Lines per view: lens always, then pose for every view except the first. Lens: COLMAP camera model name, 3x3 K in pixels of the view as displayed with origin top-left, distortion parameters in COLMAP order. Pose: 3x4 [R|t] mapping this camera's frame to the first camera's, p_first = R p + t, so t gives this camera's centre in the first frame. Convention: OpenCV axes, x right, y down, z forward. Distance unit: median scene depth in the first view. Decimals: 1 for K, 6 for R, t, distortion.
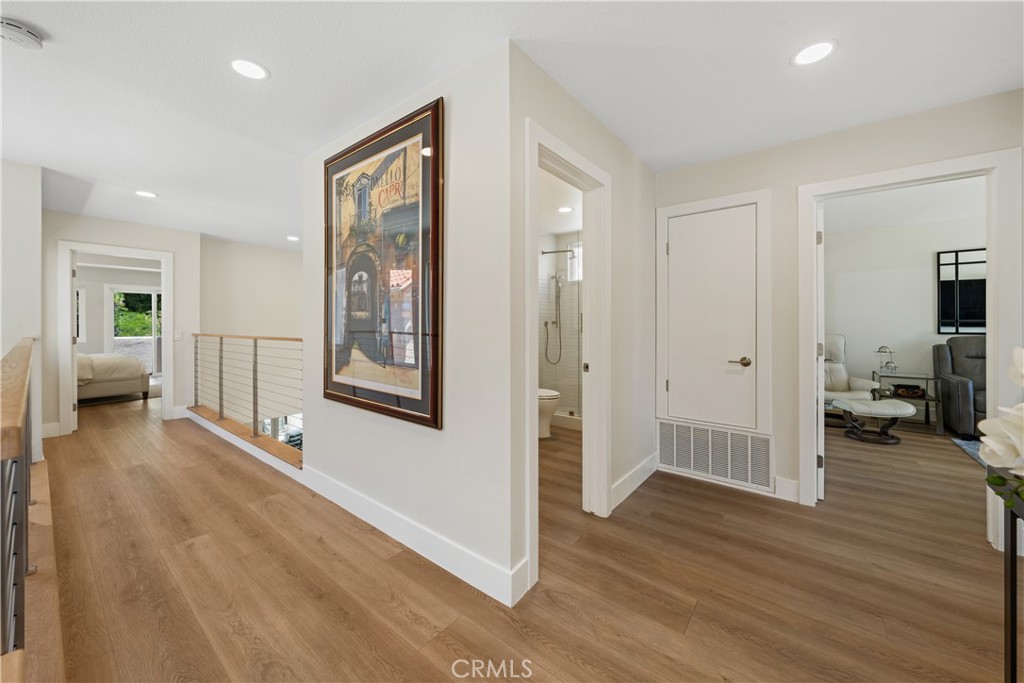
lens RADIAL K [[379.1, 0, 517.0], [0, 379.1, 326.5], [0, 0, 1]] dist [0.000834, -0.000179]
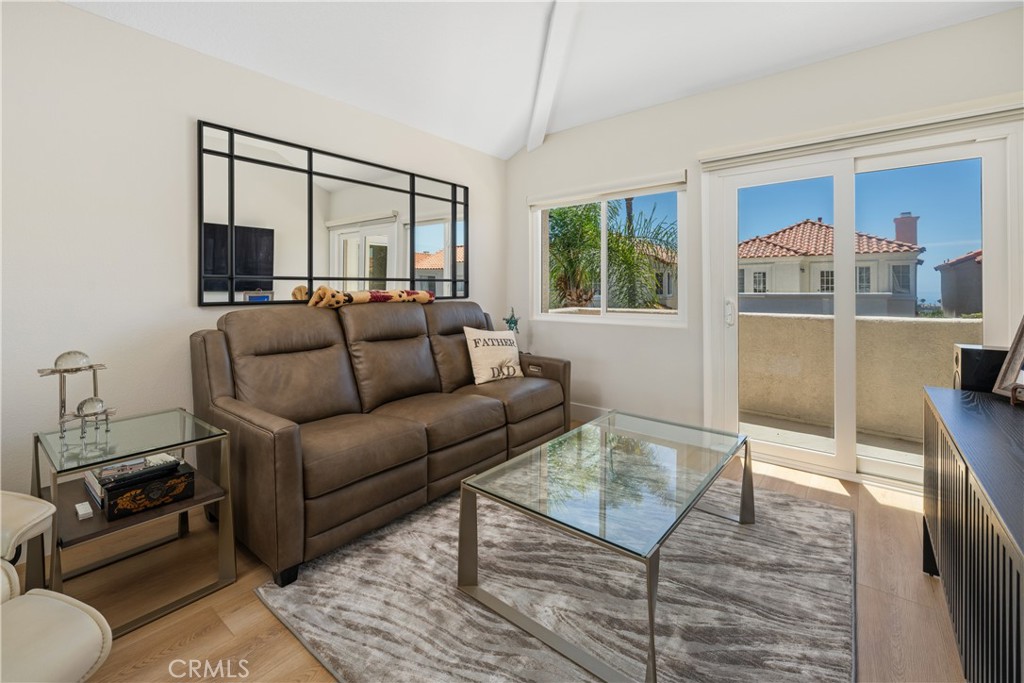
lens RADIAL K [[438.9, 0, 524.7], [0, 438.9, 283.5], [0, 0, 1]] dist [0.003359, 0.000175]
pose [[-0.003883, 0.001386, 0.999992, 0.609163], [0.000207, 0.999999, -0.001385, -0.007335], [-0.999992, 0.000202, -0.003883, 0.634975]]
